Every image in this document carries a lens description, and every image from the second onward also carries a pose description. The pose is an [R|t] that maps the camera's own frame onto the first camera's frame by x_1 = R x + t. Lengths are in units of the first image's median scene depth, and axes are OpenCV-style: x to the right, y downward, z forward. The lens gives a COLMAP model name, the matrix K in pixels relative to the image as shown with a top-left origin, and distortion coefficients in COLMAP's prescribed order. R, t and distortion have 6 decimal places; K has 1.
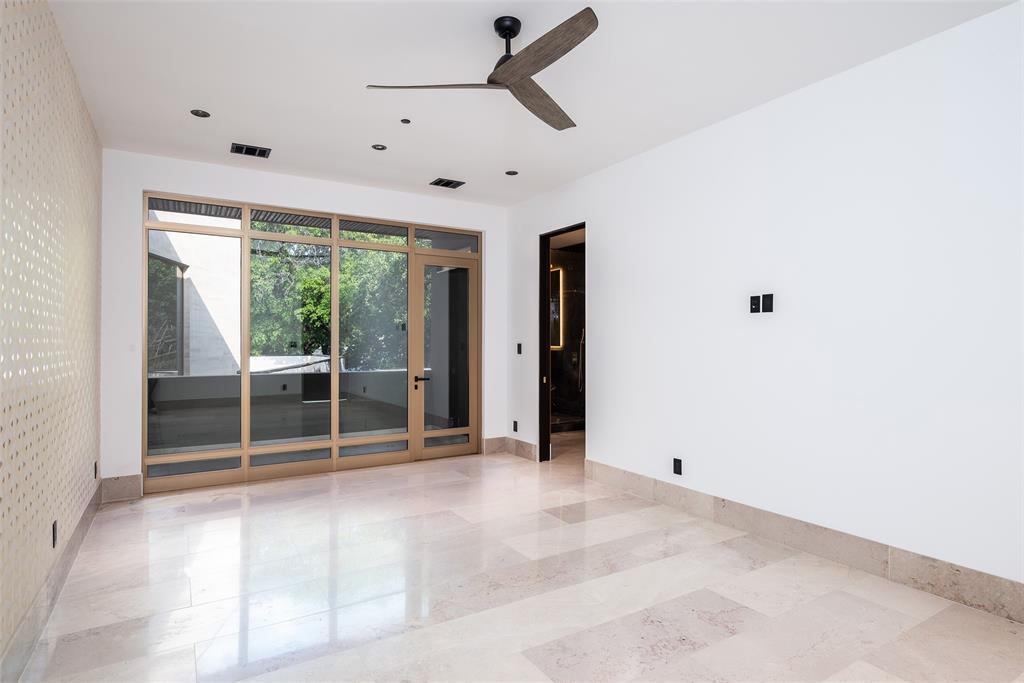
lens RADIAL K [[553.9, 0, 512.2], [0, 553.9, 335.3], [0, 0, 1]] dist [-0.048371, 0.000386]
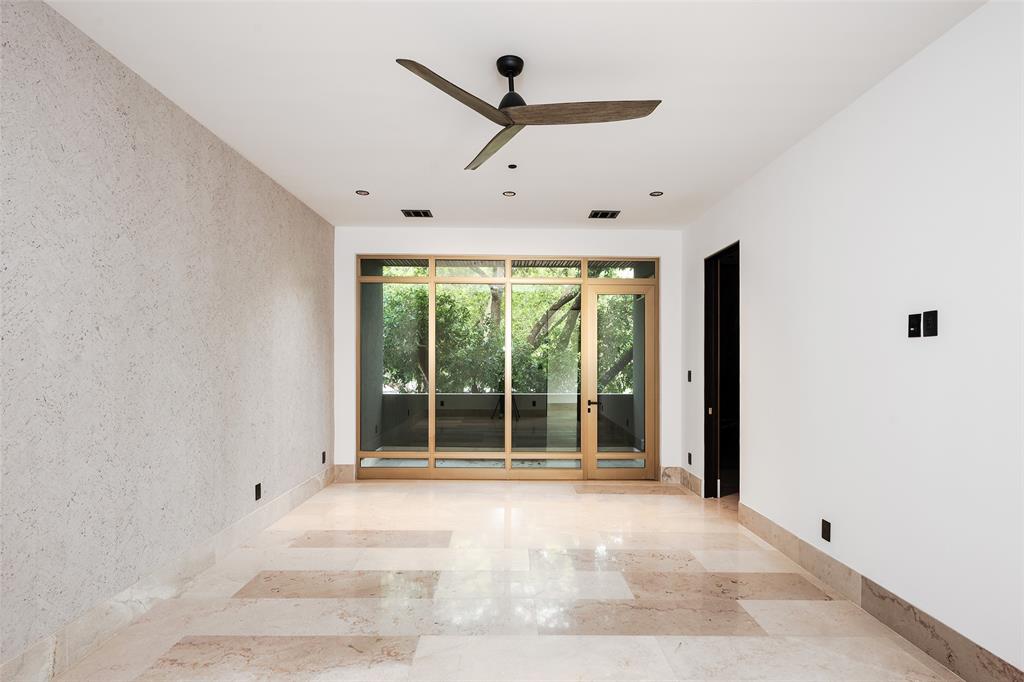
lens RADIAL K [[513.8, 0, 496.8], [0, 513.8, 357.7], [0, 0, 1]] dist [0.005965, 0.000459]
pose [[0.838626, 0.003374, -0.544697, 0.243162], [-0.002823, 0.999994, 0.001849, -0.009586], [0.544700, -0.000013, 0.838631, 0.088865]]
